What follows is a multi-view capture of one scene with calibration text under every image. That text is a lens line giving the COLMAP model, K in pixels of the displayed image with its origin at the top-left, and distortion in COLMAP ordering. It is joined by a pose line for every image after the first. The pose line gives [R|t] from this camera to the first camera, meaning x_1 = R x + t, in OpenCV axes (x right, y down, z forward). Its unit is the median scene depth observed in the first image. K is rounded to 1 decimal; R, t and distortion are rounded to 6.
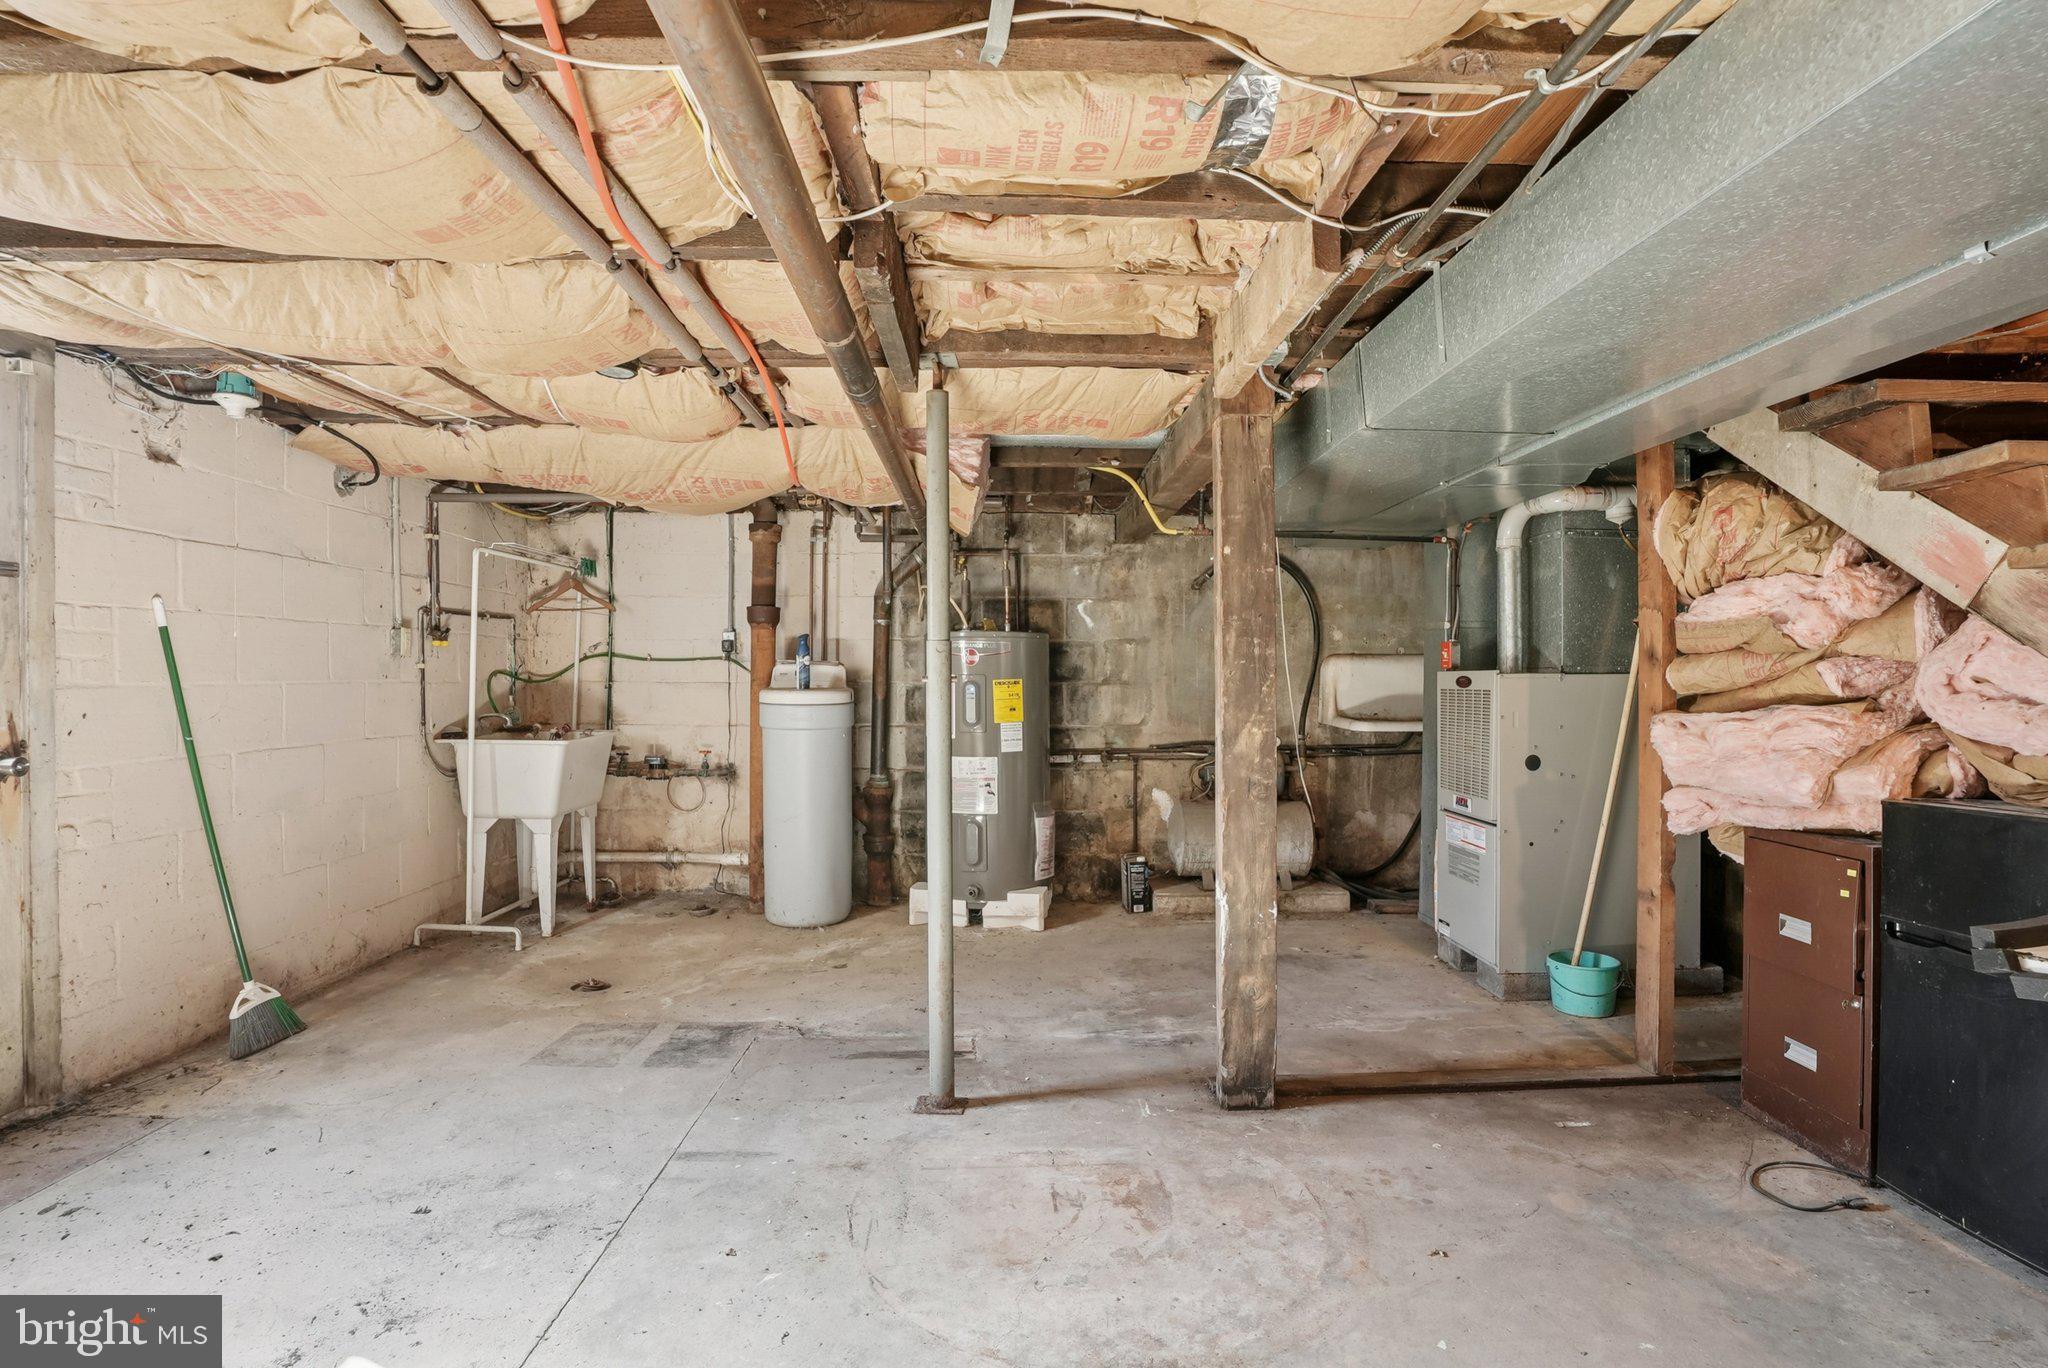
lens RADIAL K [[968.4, 0, 1032.4], [0, 968.4, 668.1], [0, 0, 1]] dist [-0.059902, 0.015400]
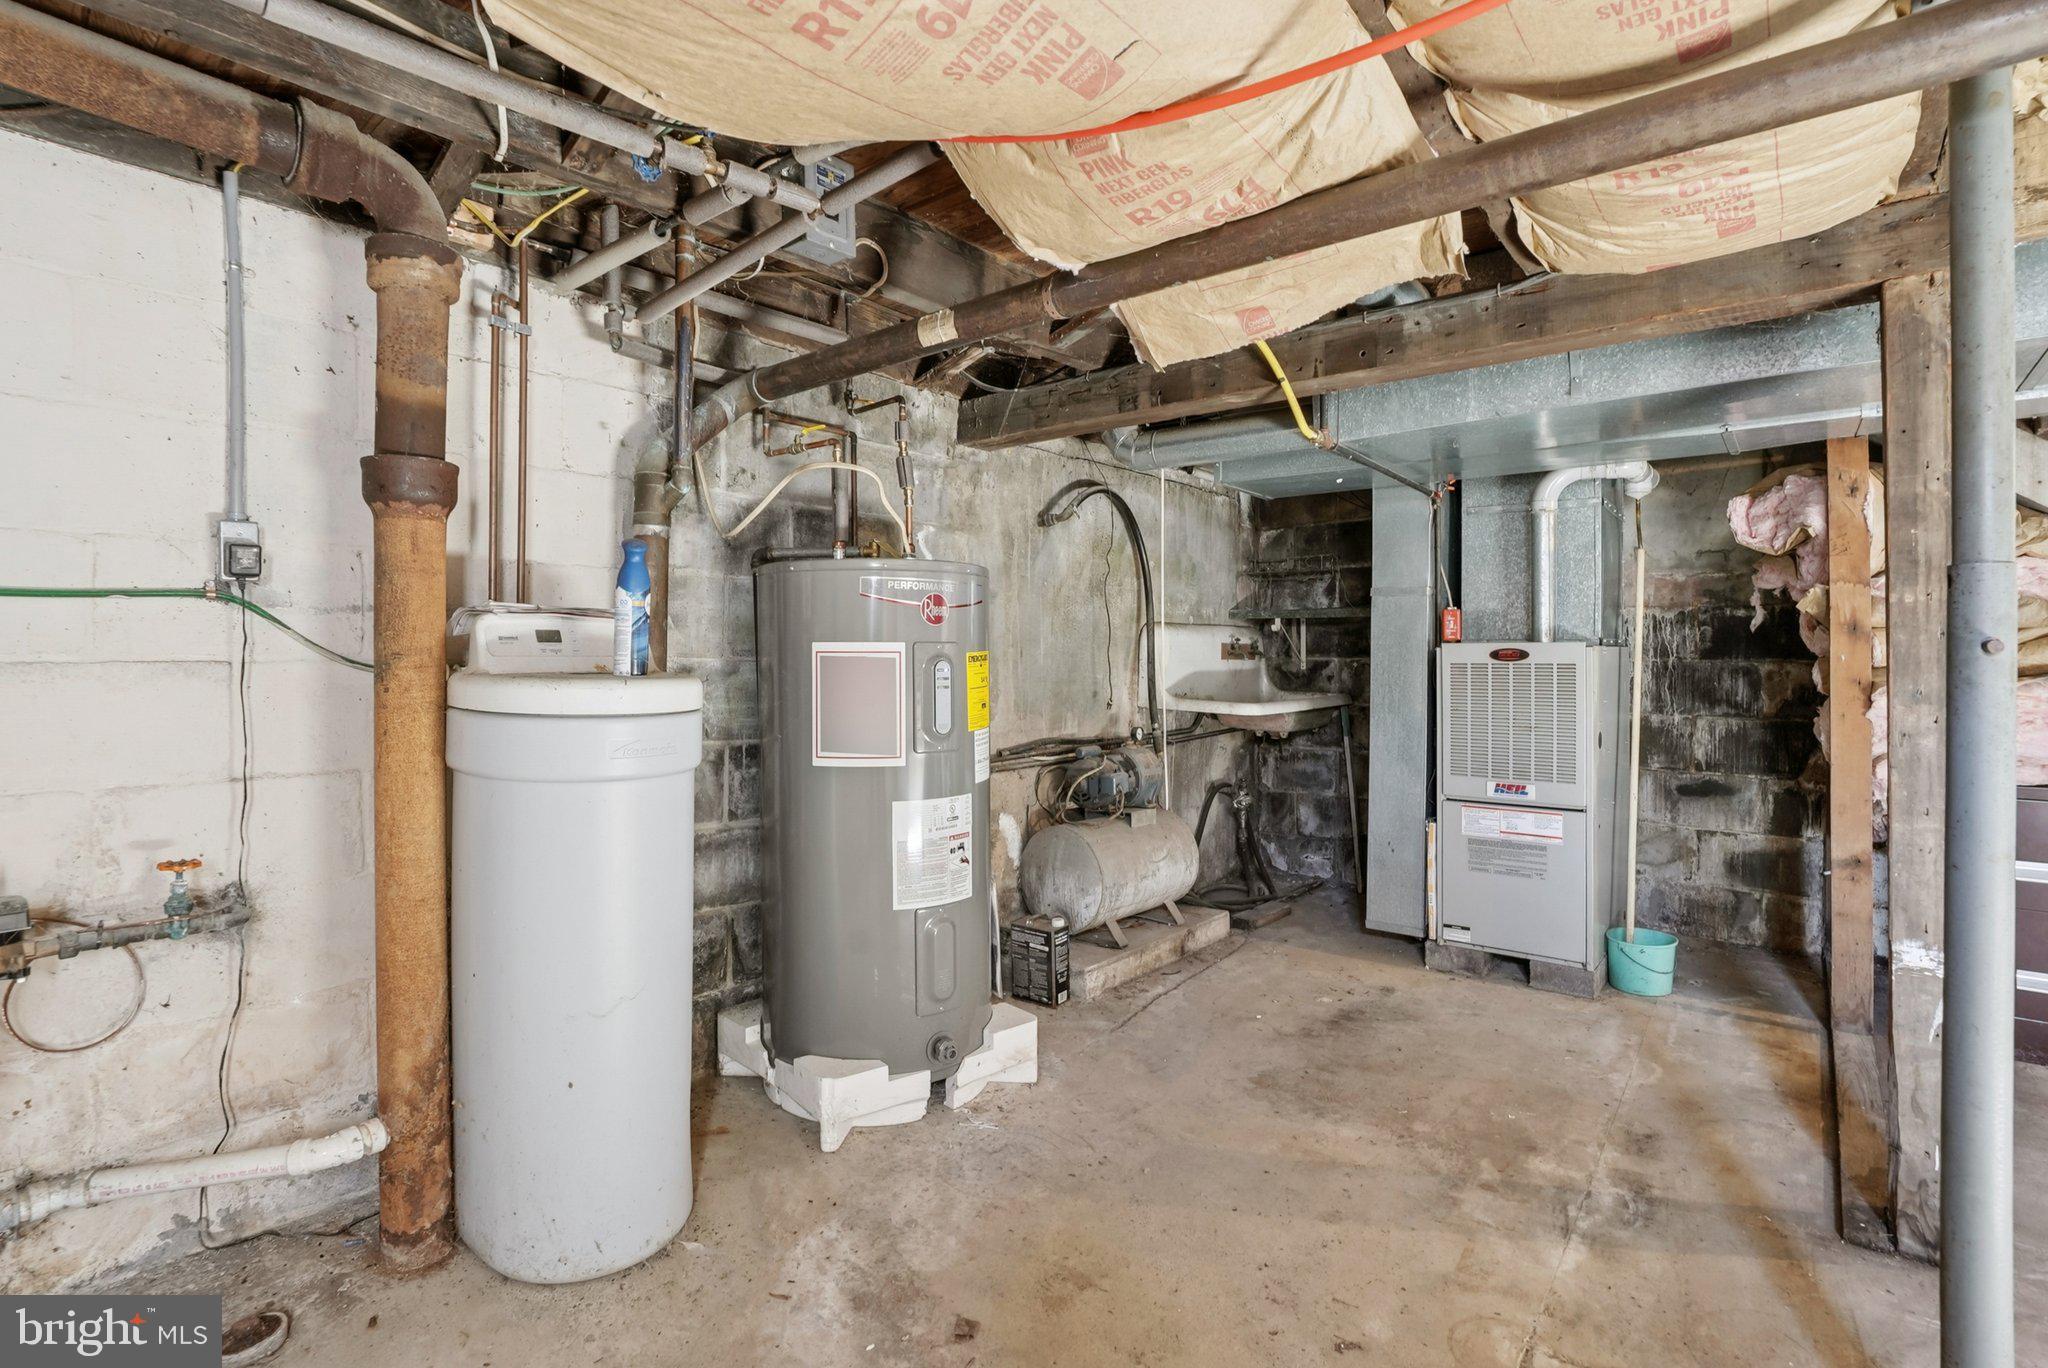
lens RADIAL K [[968.4, 0, 1048.3], [0, 968.4, 639.8], [0, 0, 1]] dist [-0.059902, 0.015400]
pose [[0.659985, 0.013301, 0.751161, -0.505838], [-0.008302, 0.999911, -0.010411, 0.013619], [-0.751233, 0.000635, 0.660037, 0.727979]]
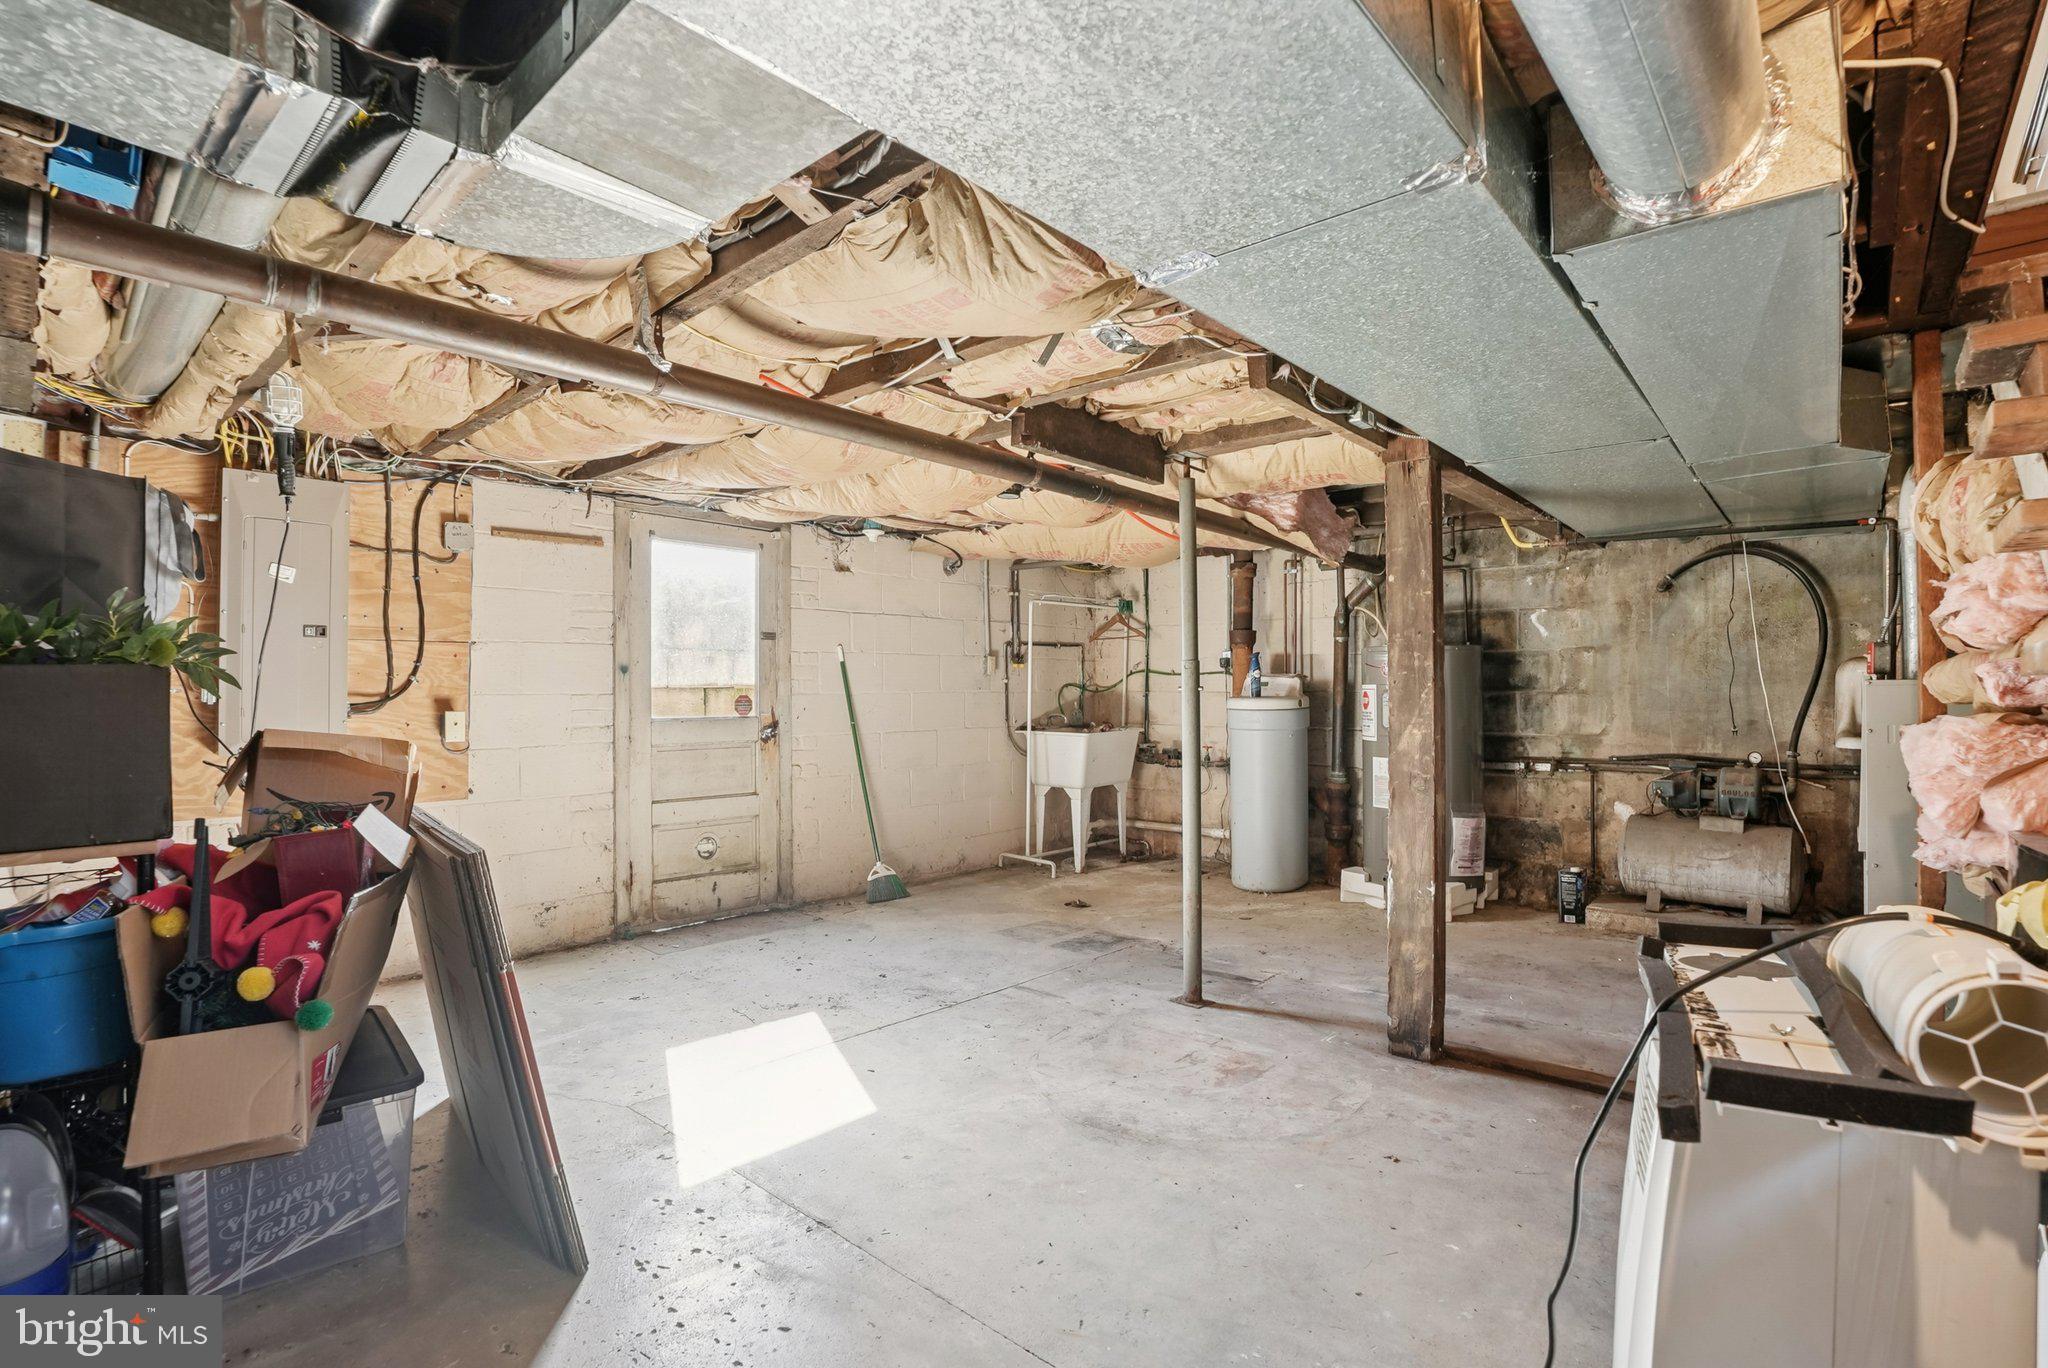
lens RADIAL K [[968.4, 0, 1051.3], [0, 968.4, 676.4], [0, 0, 1]] dist [-0.059902, 0.015400]
pose [[0.744876, -0.011675, -0.667101, 0.468110], [0.009658, 0.999931, -0.006716, 0.001245], [0.667133, -0.001440, 0.744937, -0.105820]]
